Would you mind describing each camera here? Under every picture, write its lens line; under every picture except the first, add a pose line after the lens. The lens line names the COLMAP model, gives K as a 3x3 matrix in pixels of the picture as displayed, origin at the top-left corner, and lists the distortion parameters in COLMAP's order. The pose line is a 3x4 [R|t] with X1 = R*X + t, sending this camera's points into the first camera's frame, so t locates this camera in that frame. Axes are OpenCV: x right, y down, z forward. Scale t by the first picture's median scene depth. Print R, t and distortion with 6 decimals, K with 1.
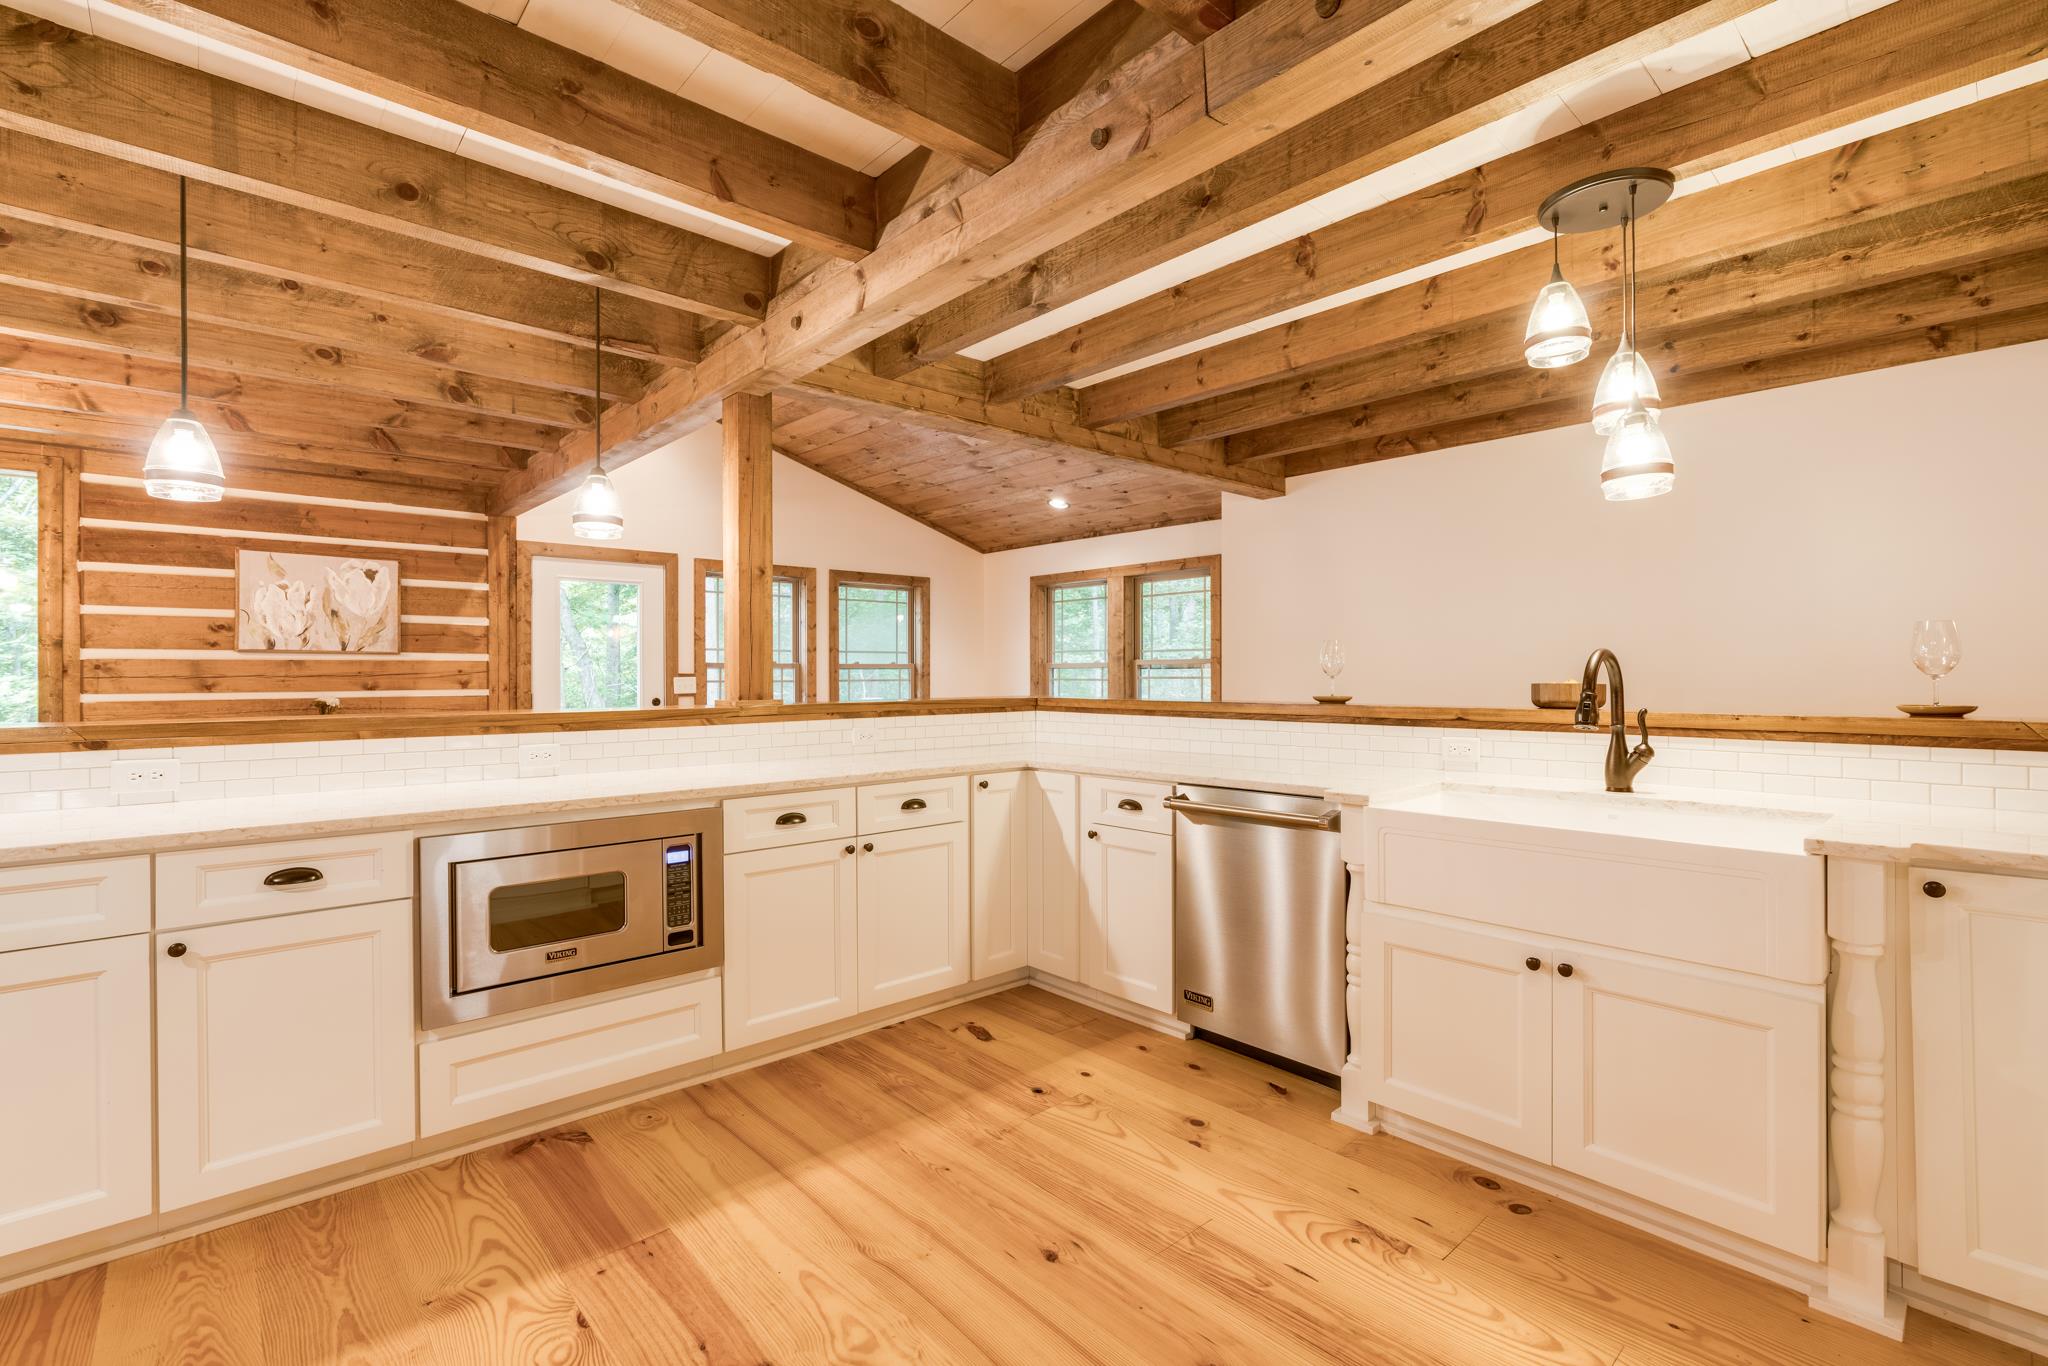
lens RADIAL K [[915.7, 0, 1020.6], [0, 915.7, 675.5], [0, 0, 1]] dist [-0.004518, 0.001313]
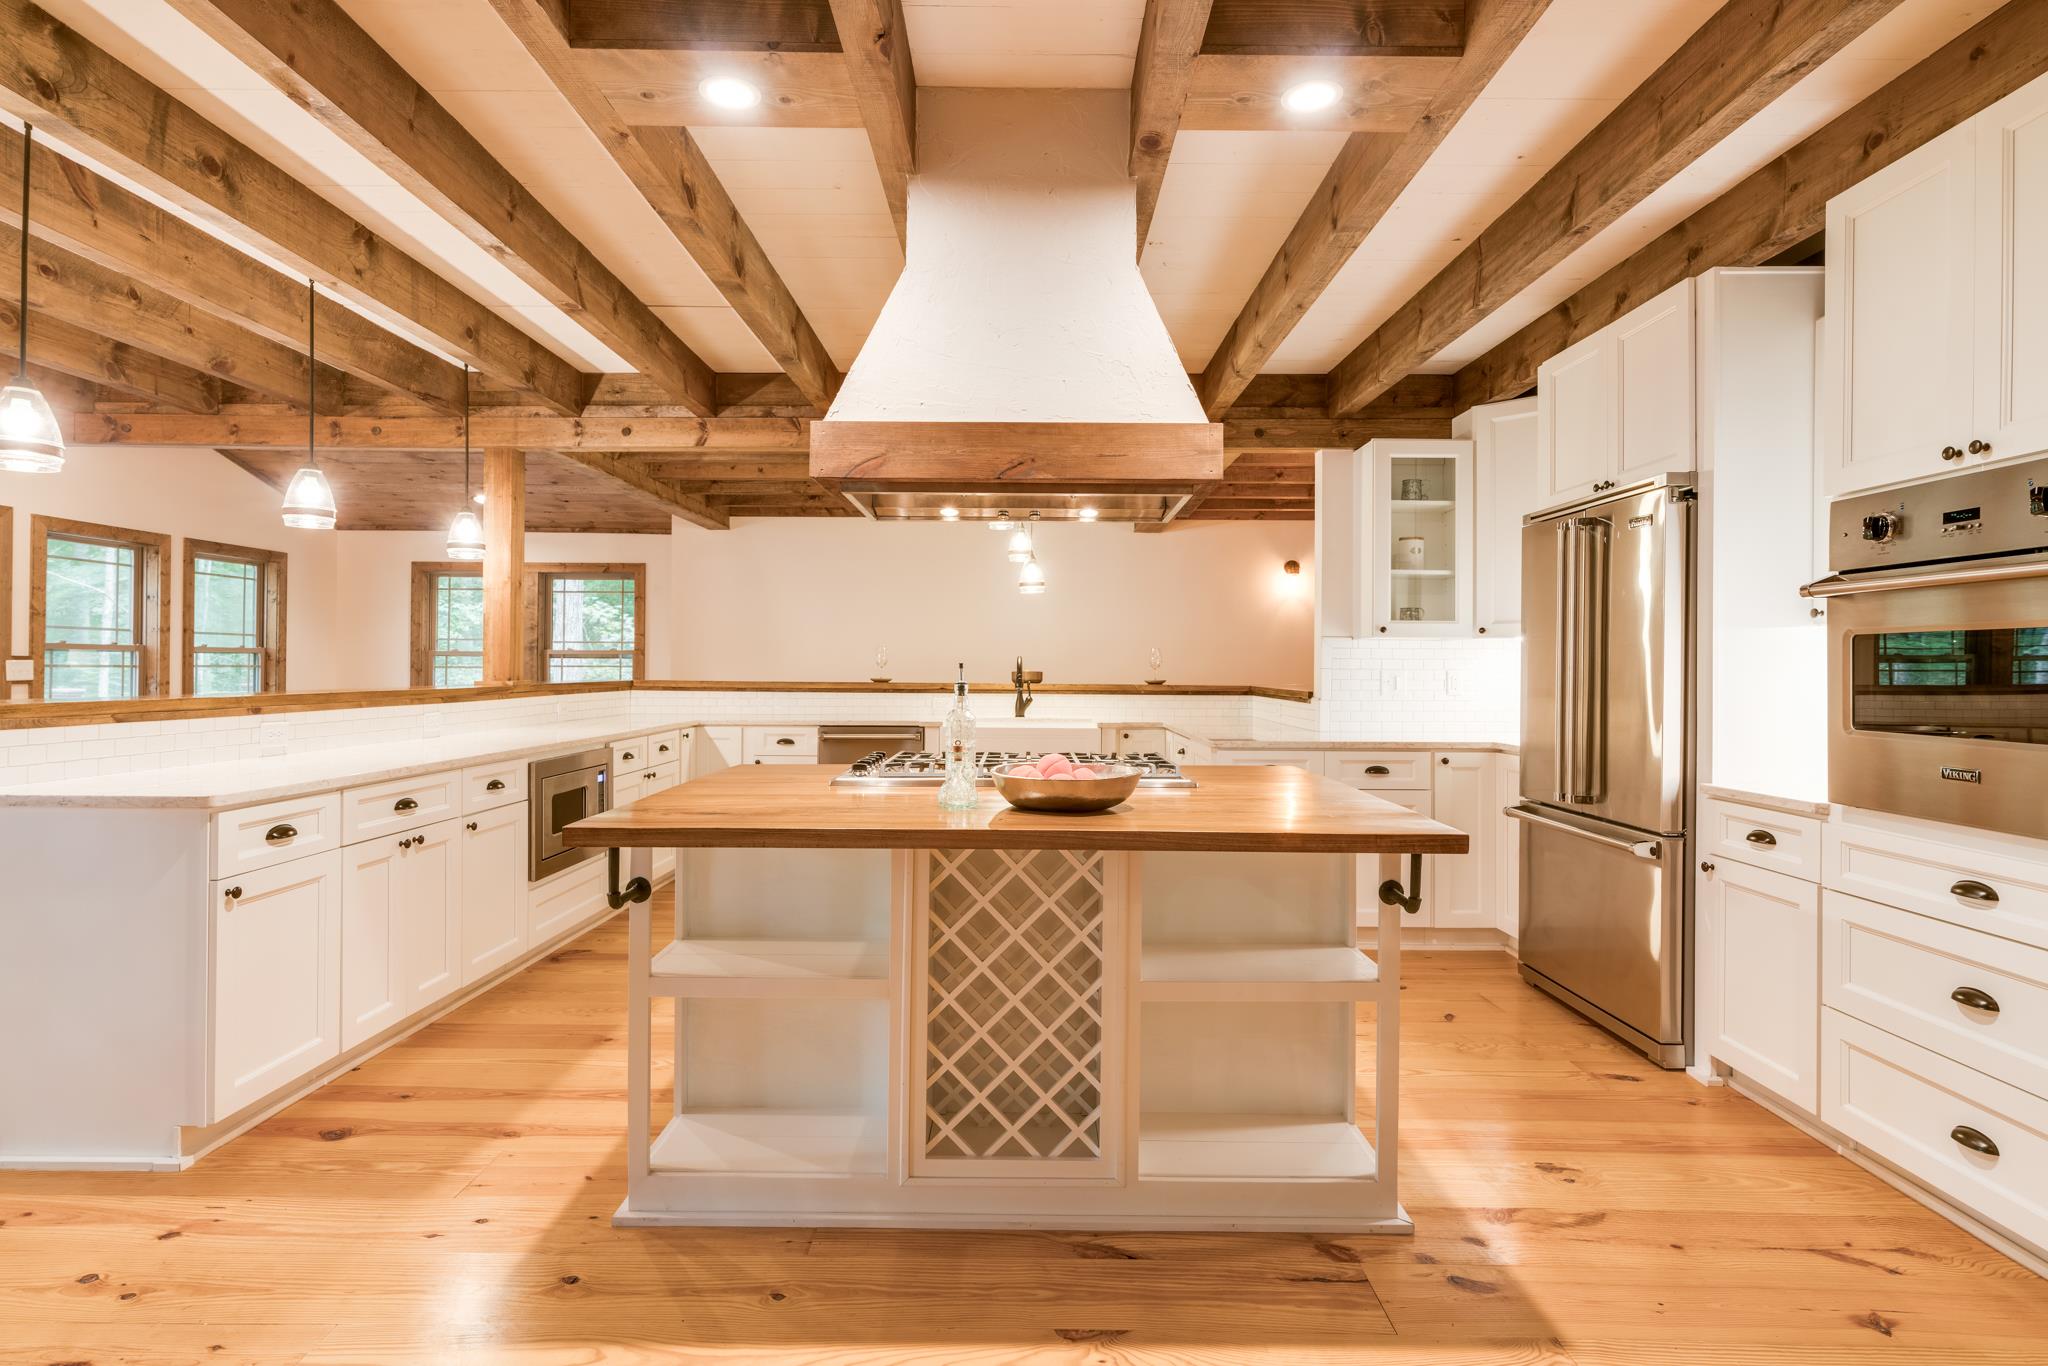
lens RADIAL K [[1048.0, 0, 1021.4], [0, 1048.0, 665.5], [0, 0, 1]] dist [-0.001679, 0.002013]
pose [[0.671831, 0.009764, 0.740640, -0.506076], [-0.009401, 0.999945, -0.004656, 0.002574], [-0.740645, -0.003835, 0.671886, -0.306569]]
